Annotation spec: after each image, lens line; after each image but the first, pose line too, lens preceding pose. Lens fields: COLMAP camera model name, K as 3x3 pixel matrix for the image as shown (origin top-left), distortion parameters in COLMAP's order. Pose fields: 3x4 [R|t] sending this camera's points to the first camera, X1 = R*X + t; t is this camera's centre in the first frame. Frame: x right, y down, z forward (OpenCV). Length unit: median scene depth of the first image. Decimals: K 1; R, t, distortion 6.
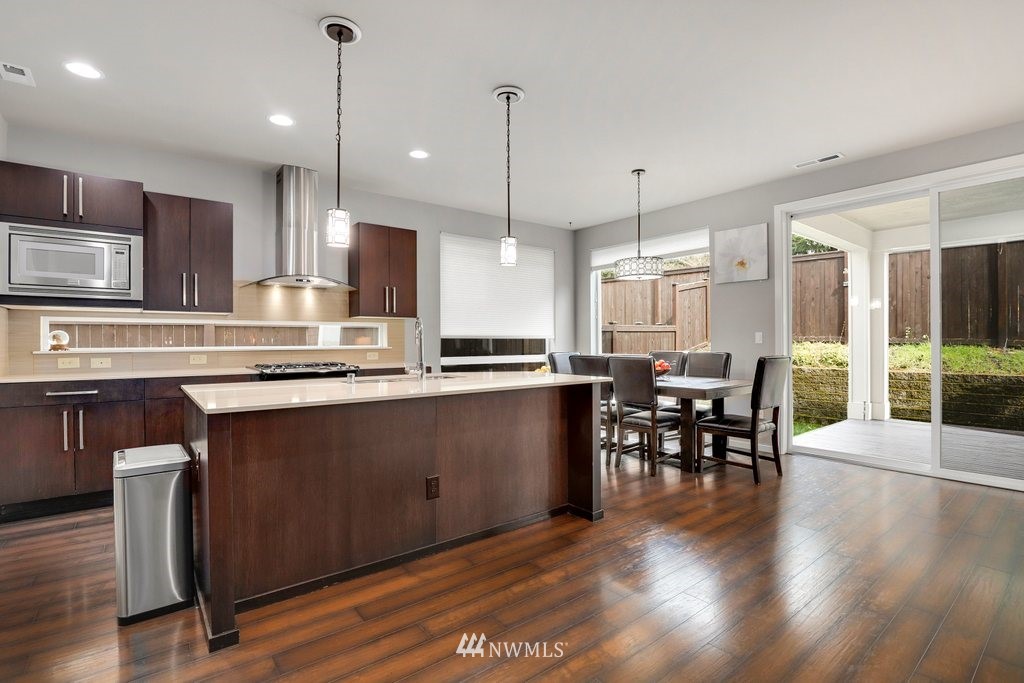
lens RADIAL K [[487.5, 0, 526.1], [0, 487.5, 344.2], [0, 0, 1]] dist [-0.019884, -0.000099]
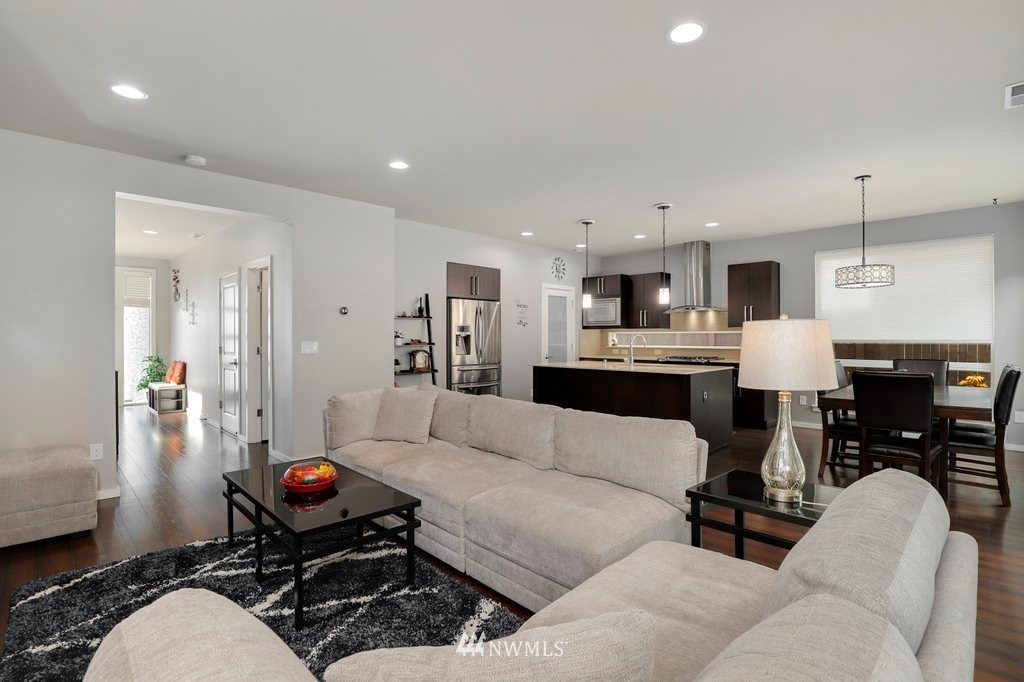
lens RADIAL K [[478.5, 0, 520.1], [0, 478.5, 338.2], [0, 0, 1]] dist [-0.017095, 0.000399]
pose [[0.108711, 0.007802, -0.994043, 1.182310], [-0.003746, 0.999965, 0.007438, -0.037589], [0.994066, 0.002915, 0.108737, 0.221039]]
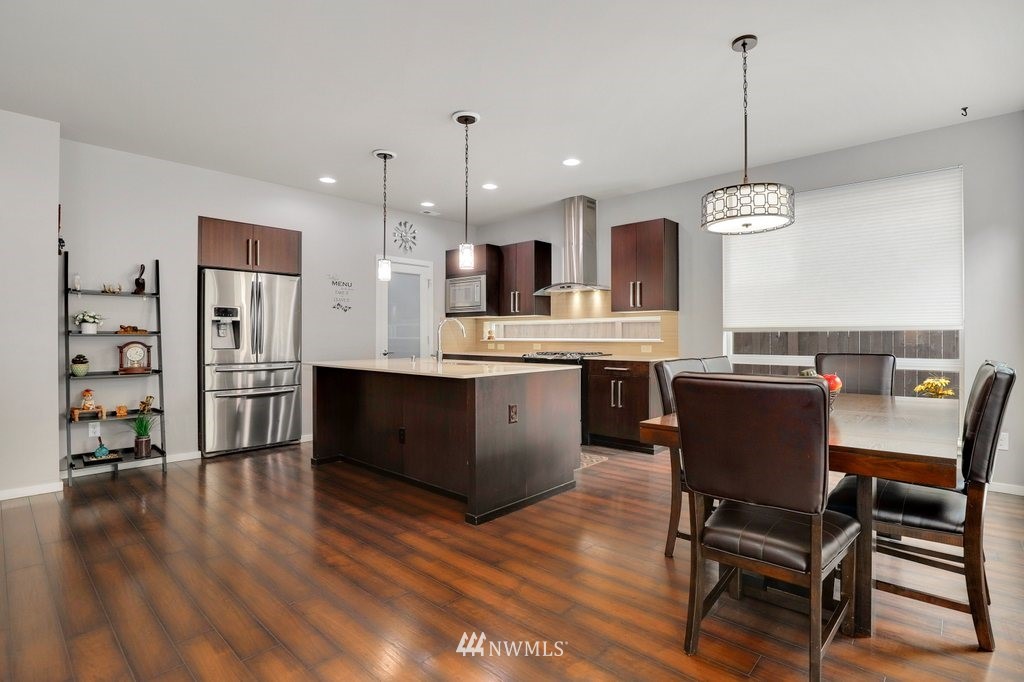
lens RADIAL K [[490.1, 0, 512.3], [0, 490.1, 337.3], [0, 0, 1]] dist [-0.019462, -0.000117]
pose [[0.141424, 0.008379, -0.989914, 0.811303], [-0.002972, 0.999963, 0.008039, -0.010007], [0.989945, 0.001806, 0.141443, 0.691148]]
